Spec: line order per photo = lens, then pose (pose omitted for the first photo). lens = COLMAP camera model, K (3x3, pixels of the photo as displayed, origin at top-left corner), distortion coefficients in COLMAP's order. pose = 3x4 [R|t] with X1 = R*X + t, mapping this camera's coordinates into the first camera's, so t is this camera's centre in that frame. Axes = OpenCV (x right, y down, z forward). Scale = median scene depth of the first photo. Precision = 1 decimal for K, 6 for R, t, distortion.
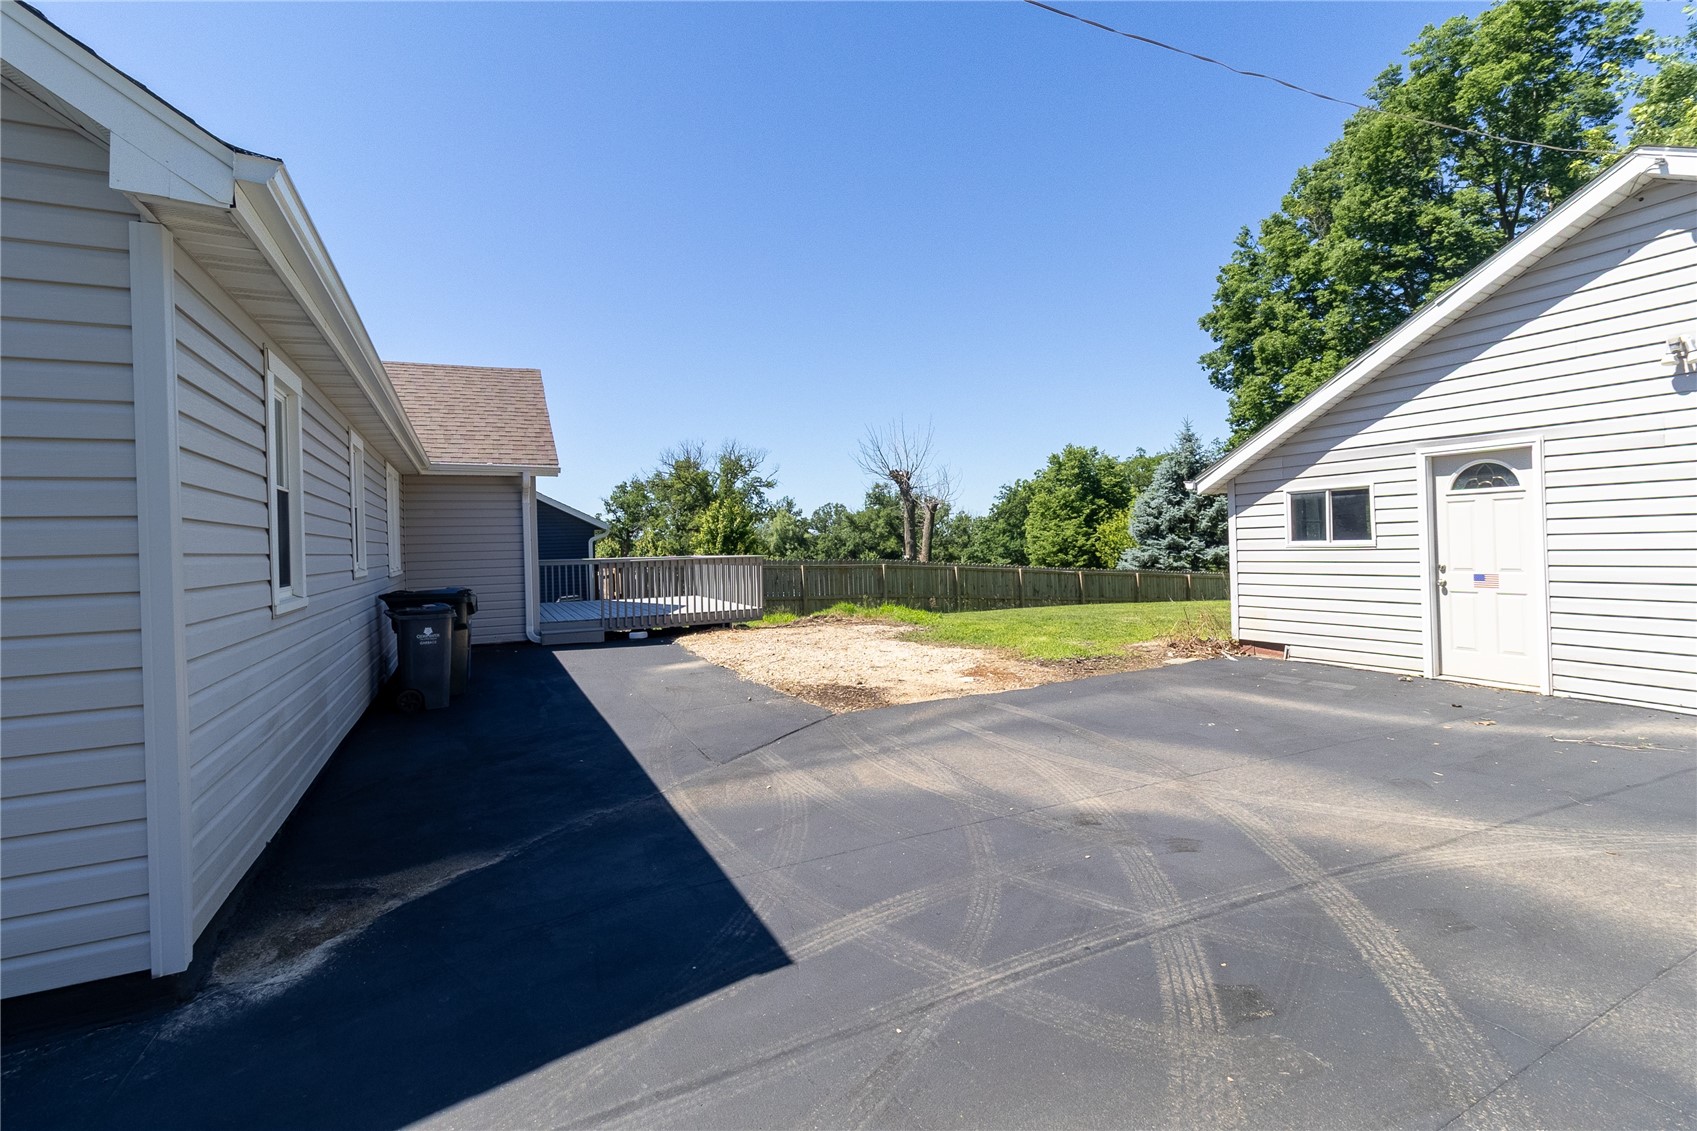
lens RADIAL K [[779.6, 0, 844.2], [0, 779.6, 559.8], [0, 0, 1]] dist [-0.001295, -0.000333]
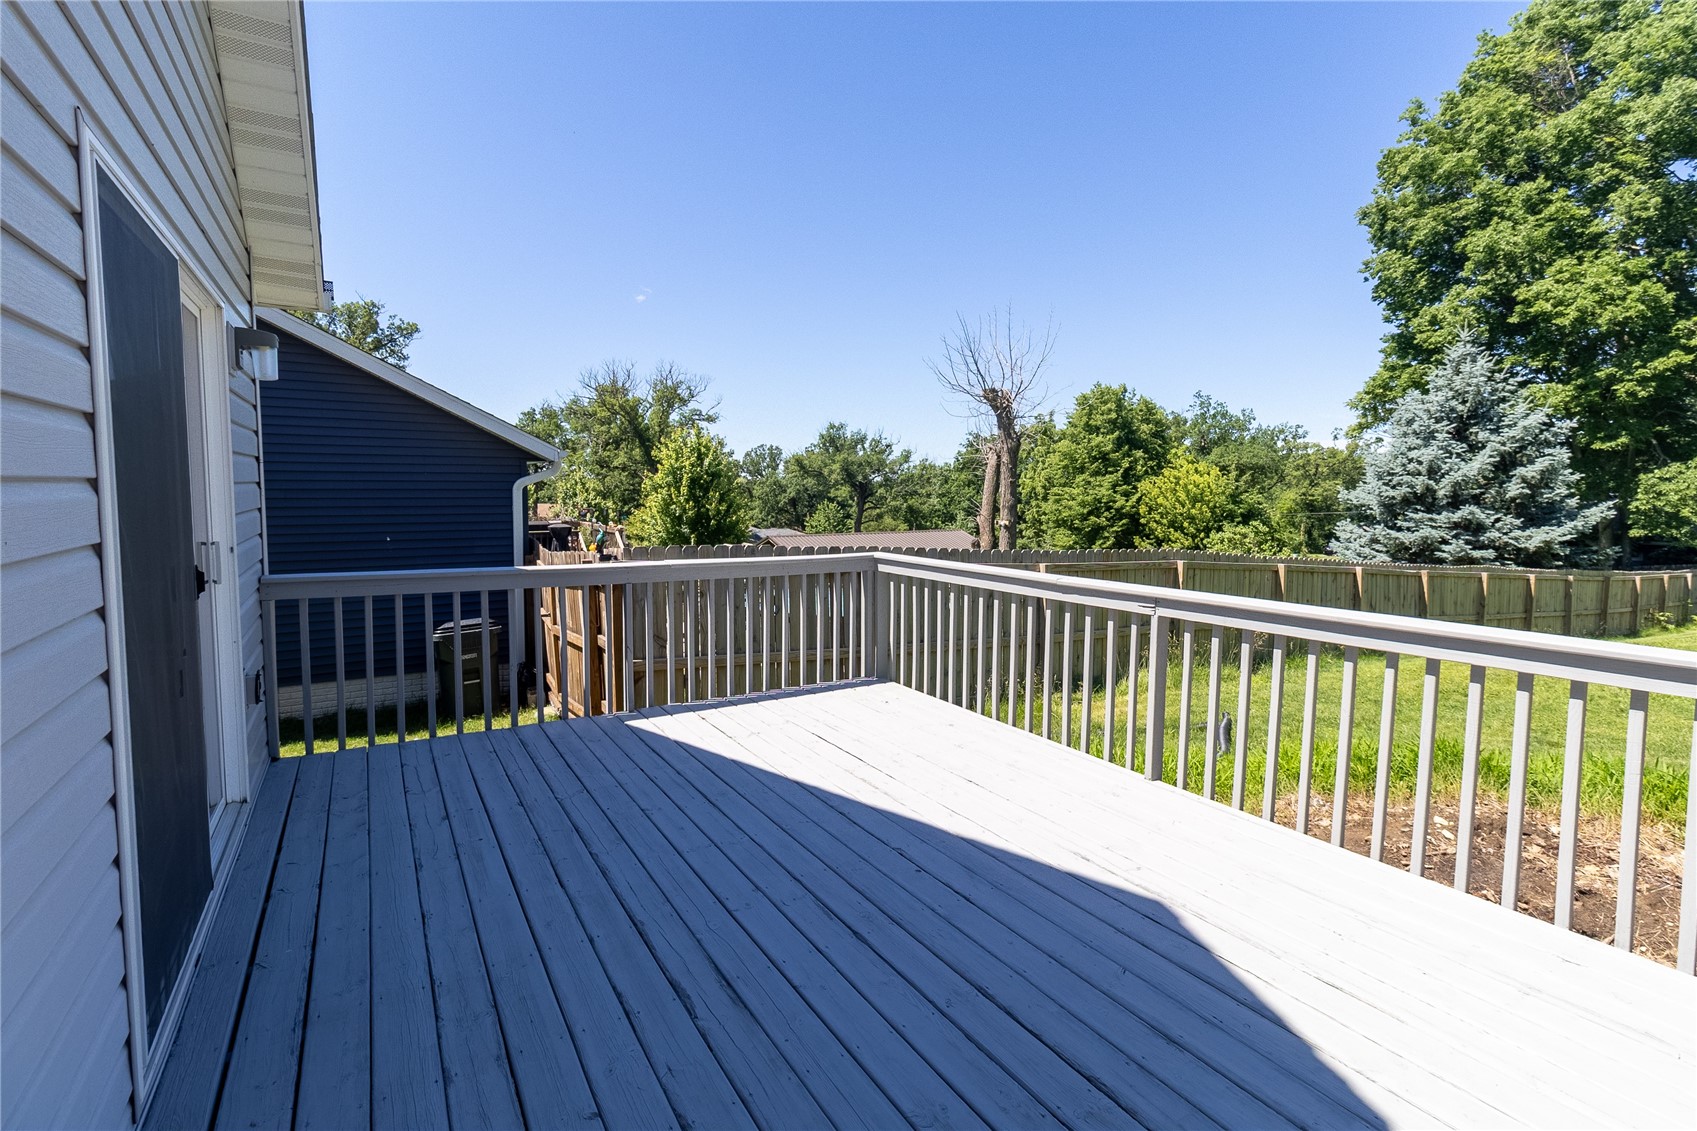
lens RADIAL K [[779.6, 0, 855.3], [0, 779.6, 555.9], [0, 0, 1]] dist [-0.001295, -0.000333]
pose [[0.991800, 0.028385, 0.124608, -0.069082], [-0.036197, 0.997488, 0.060885, -0.006380], [-0.122567, -0.064896, 0.990336, 0.205443]]
